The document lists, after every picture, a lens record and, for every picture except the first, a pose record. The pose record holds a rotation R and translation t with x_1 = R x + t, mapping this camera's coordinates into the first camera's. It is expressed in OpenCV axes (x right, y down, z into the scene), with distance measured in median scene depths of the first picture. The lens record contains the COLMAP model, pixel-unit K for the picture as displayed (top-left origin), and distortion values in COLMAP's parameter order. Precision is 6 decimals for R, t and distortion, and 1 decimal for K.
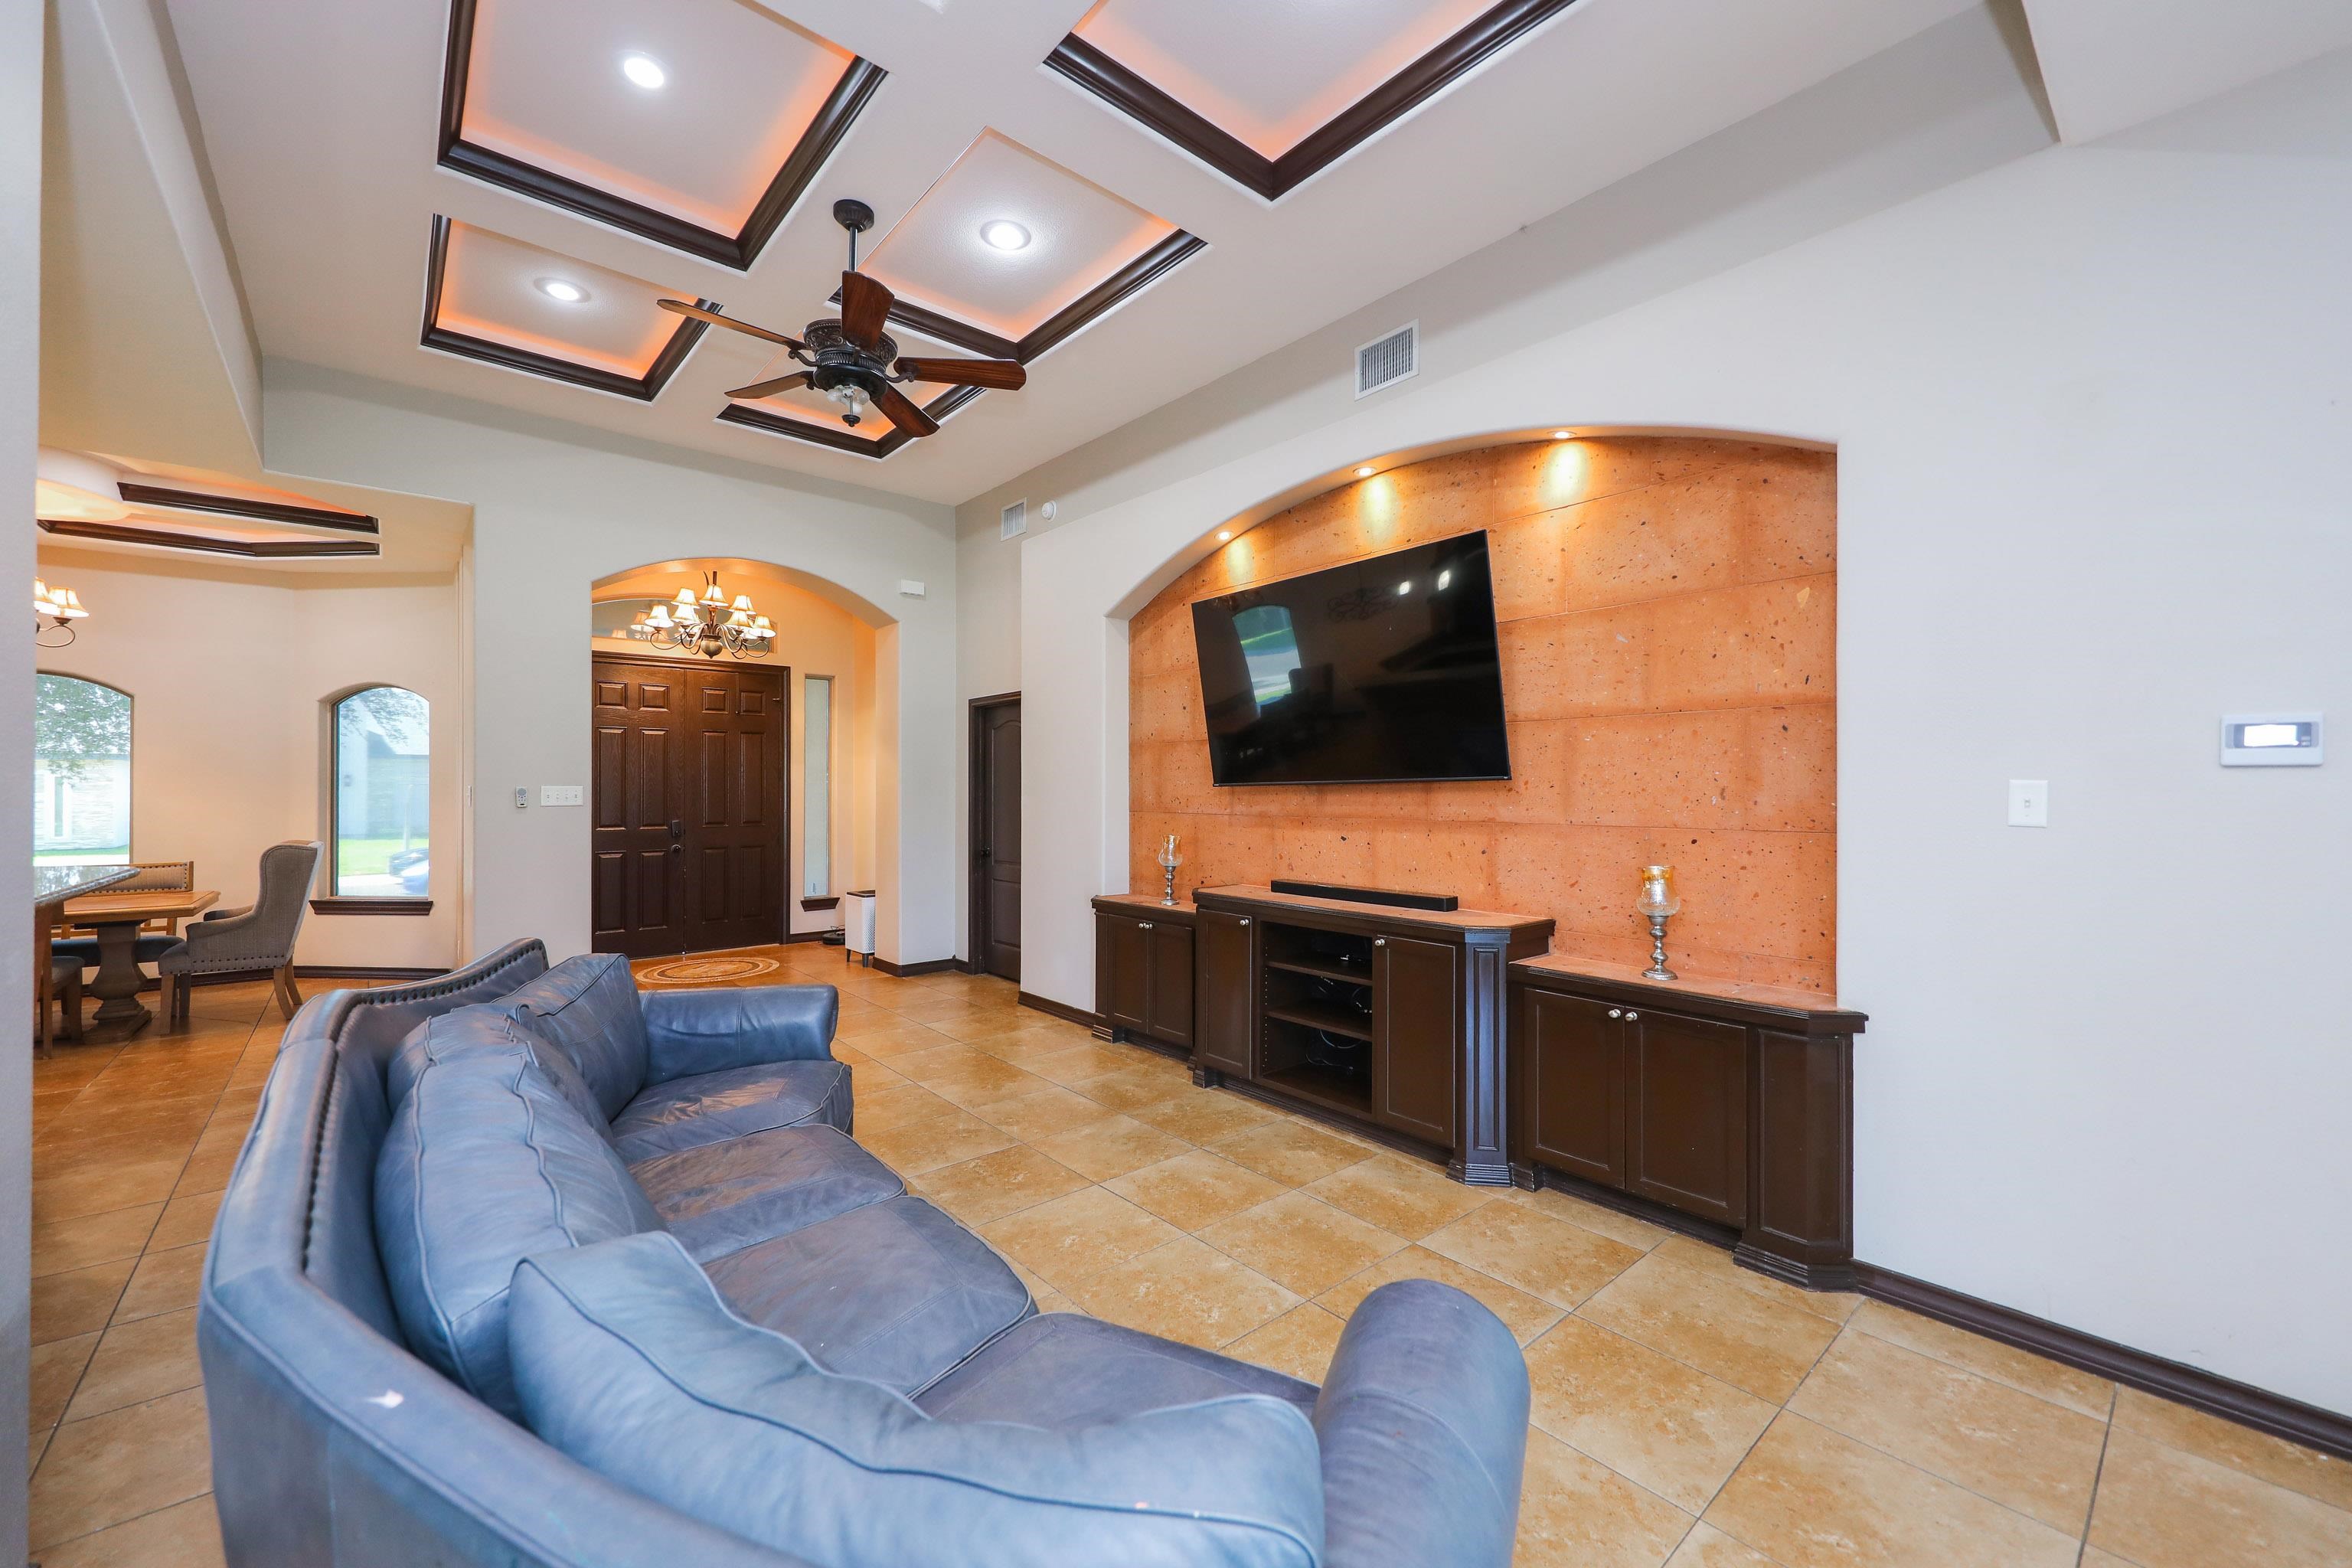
lens RADIAL K [[934.0, 0, 1192.1], [0, 934.0, 804.6], [0, 0, 1]] dist [0.011612, -0.002197]
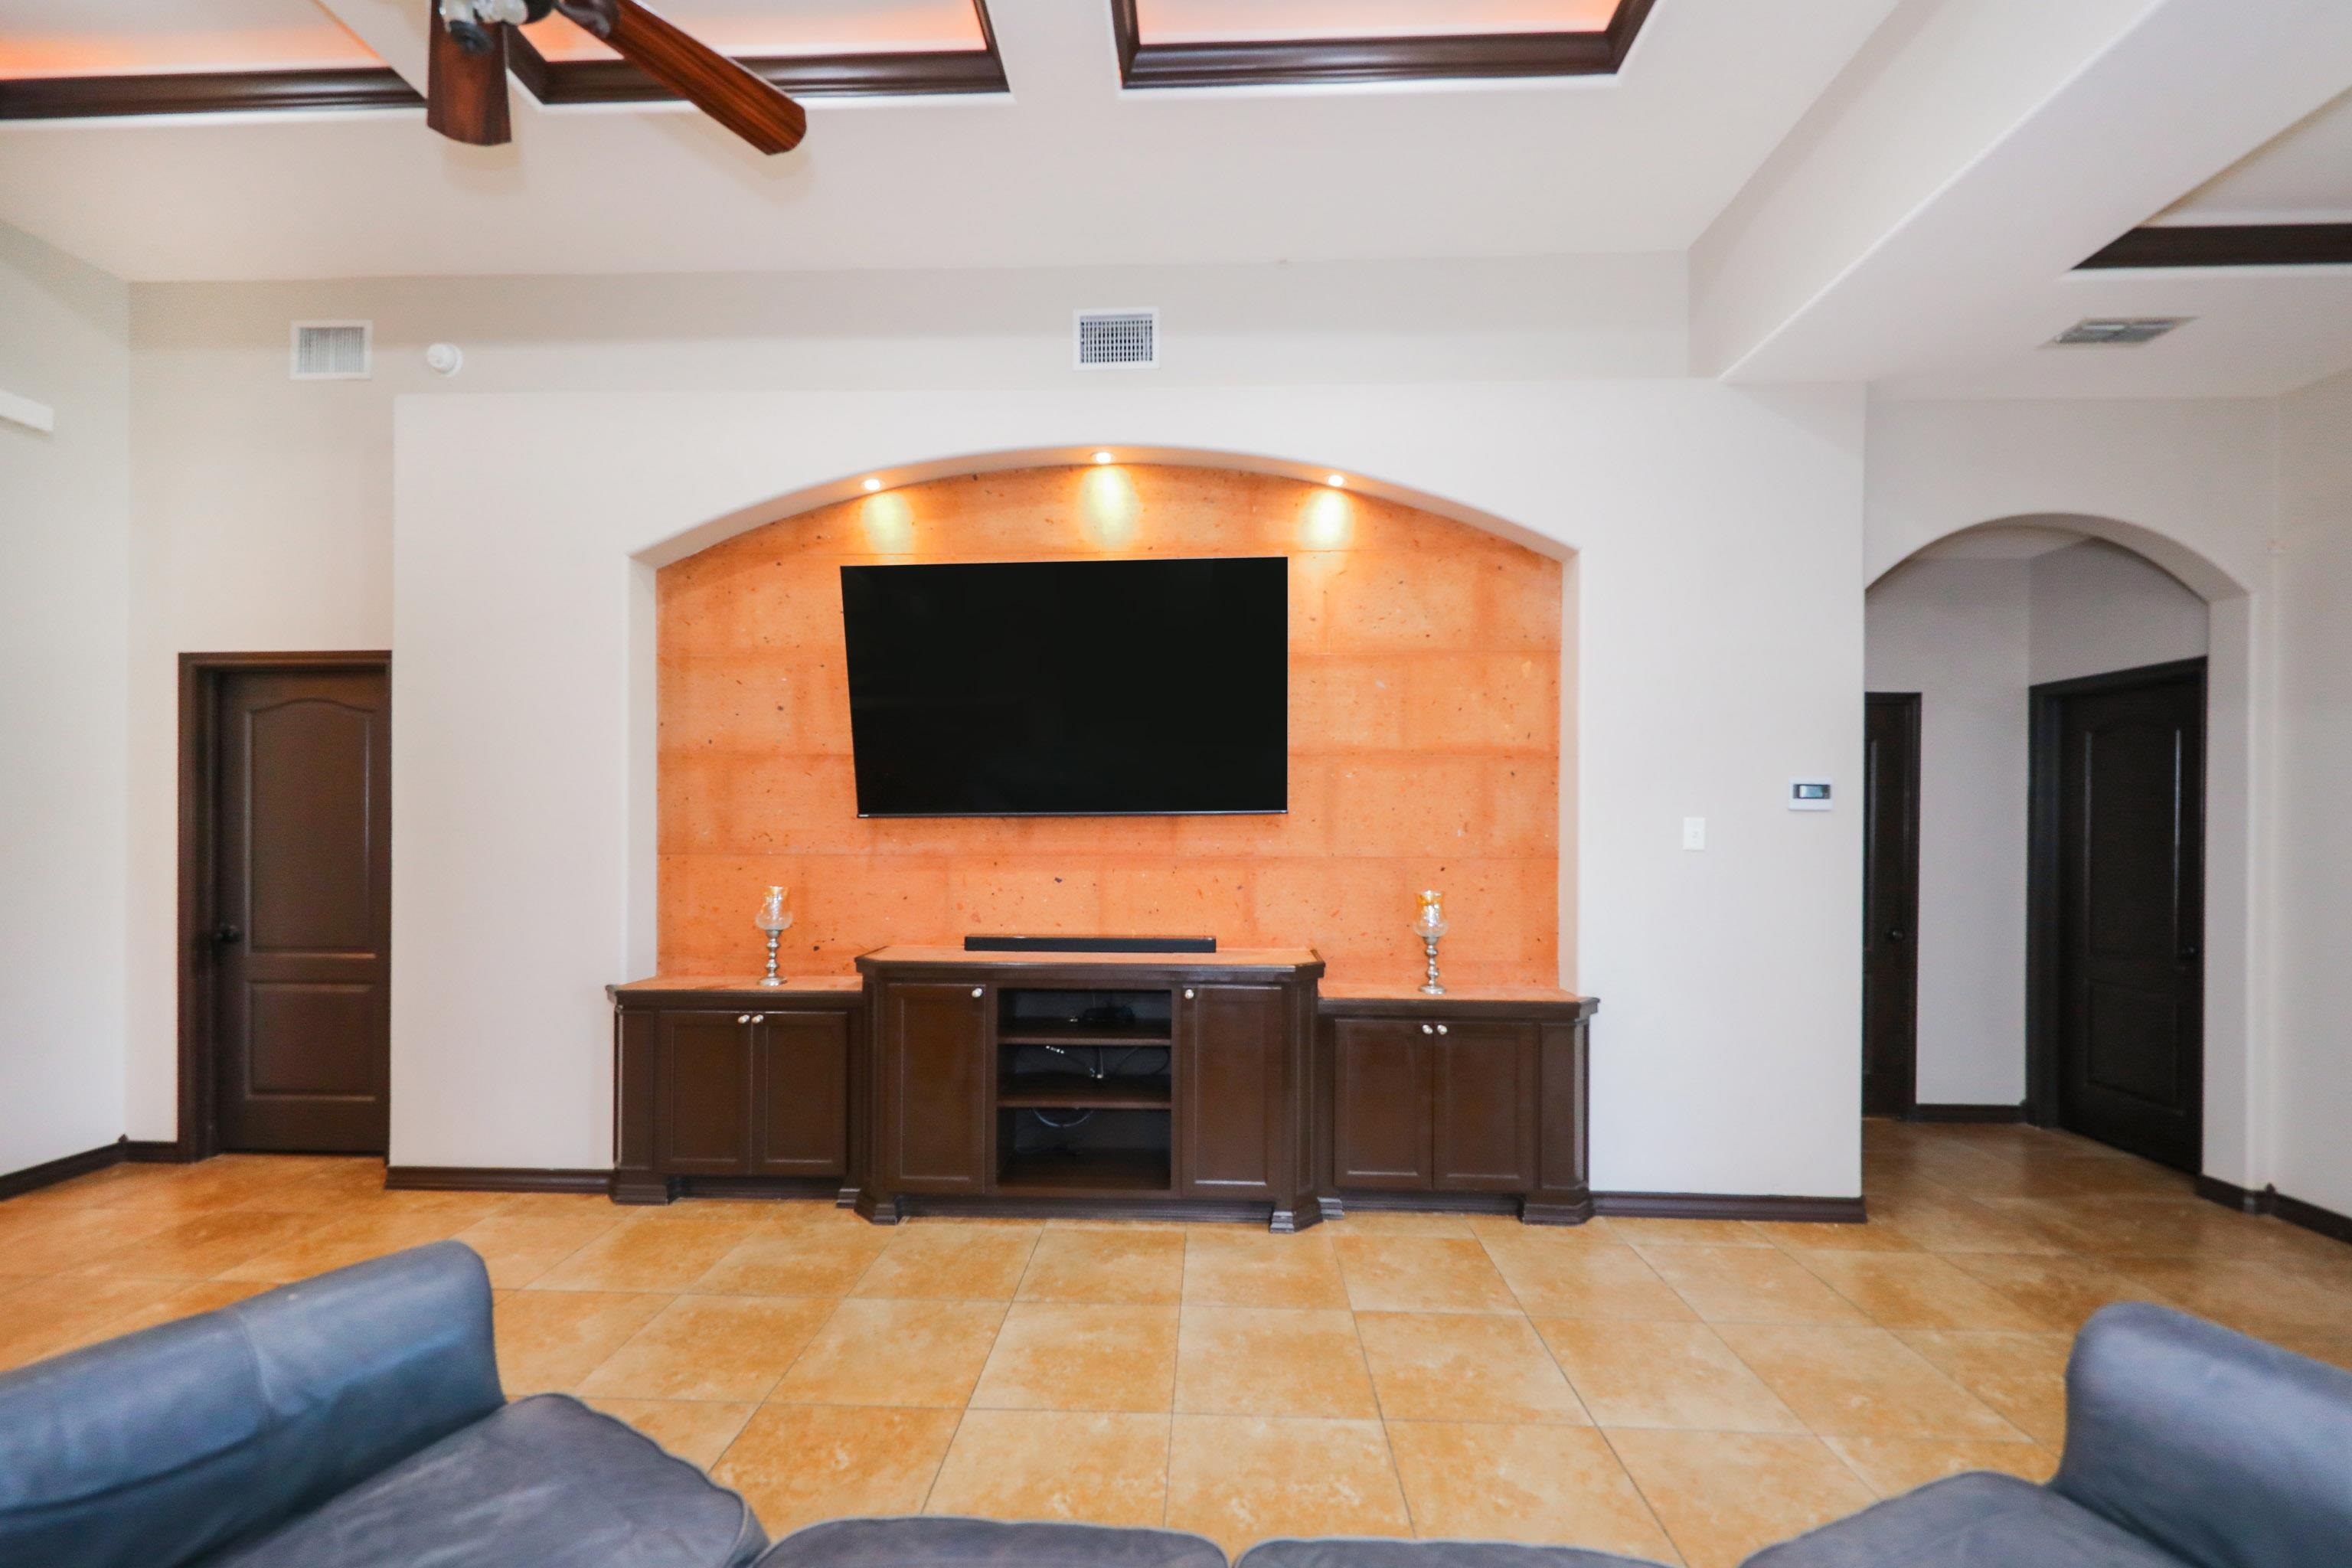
lens RADIAL K [[934.0, 0, 1176.7], [0, 934.0, 836.4], [0, 0, 1]] dist [0.011612, -0.002197]
pose [[0.683467, -0.005383, 0.729961, -0.419342], [0.008204, 0.999966, -0.000308, -0.002401], [-0.729935, 0.006199, 0.683488, 0.368171]]
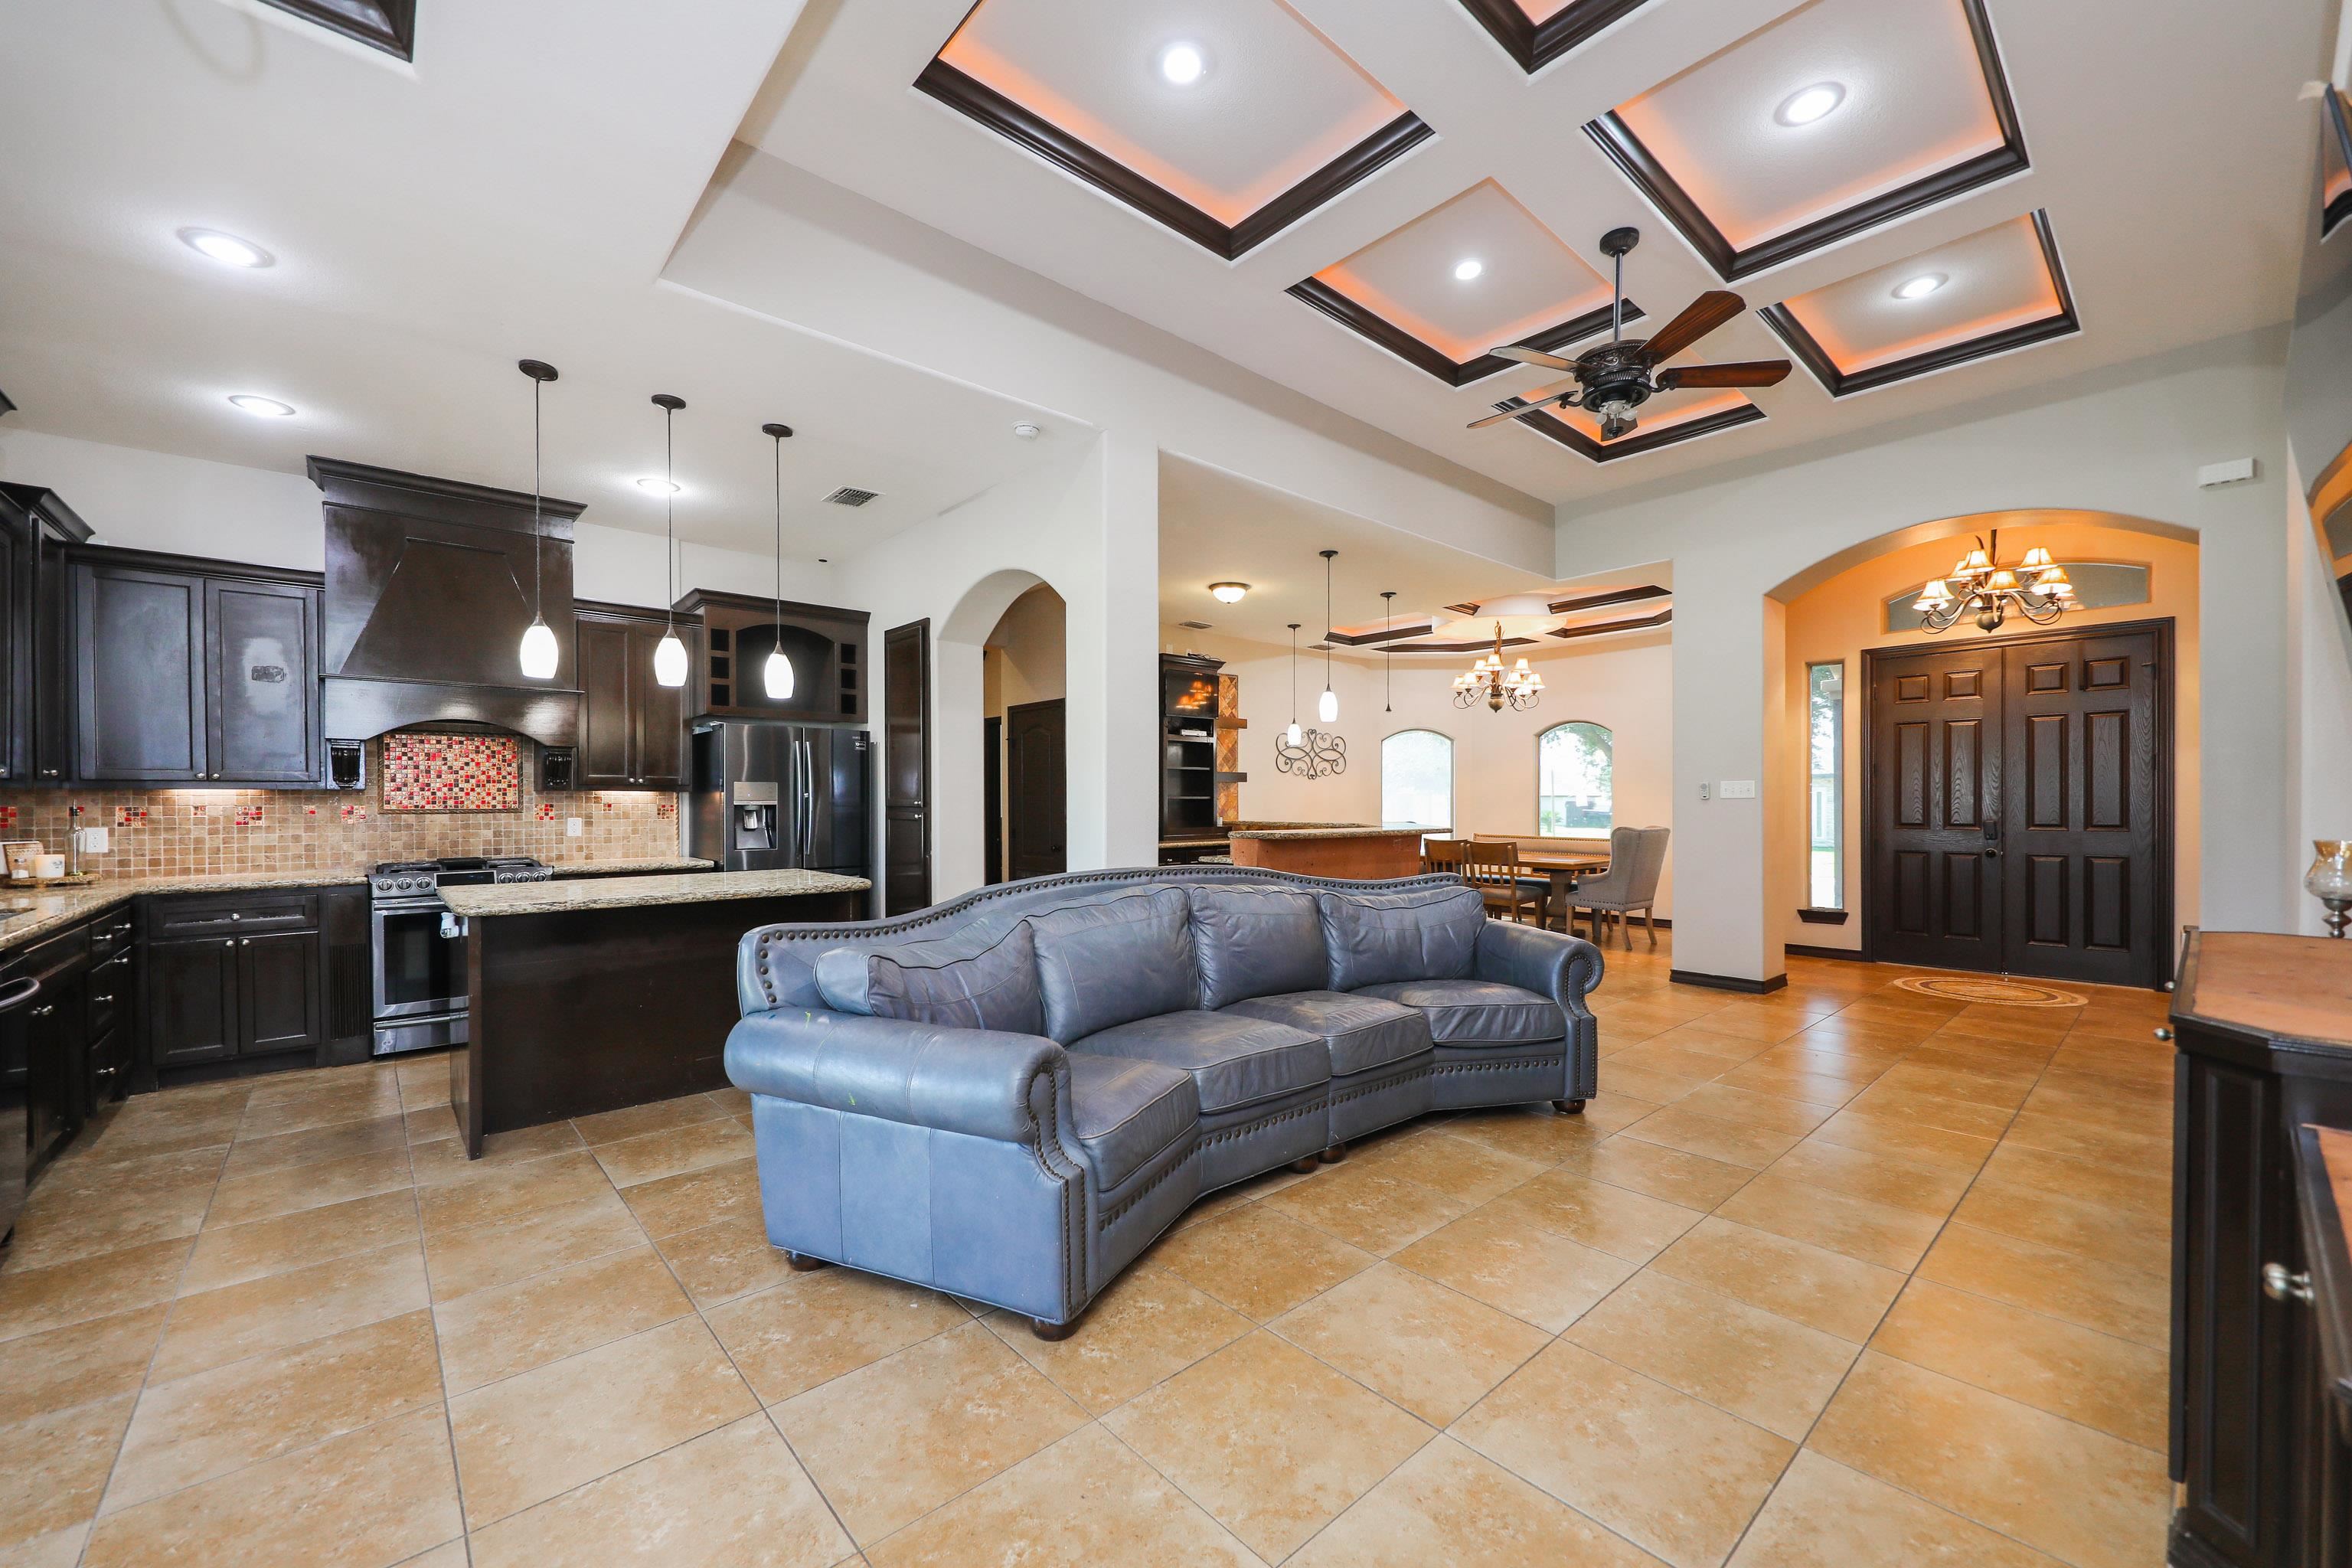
lens RADIAL K [[934.0, 0, 1159.8], [0, 934.0, 804.8], [0, 0, 1]] dist [0.011612, -0.002197]
pose [[-0.003270, 0.000036, -0.999995, 0.659511], [-0.020162, 0.999797, 0.000102, 0.032618], [0.999791, 0.020162, -0.003268, 0.421270]]
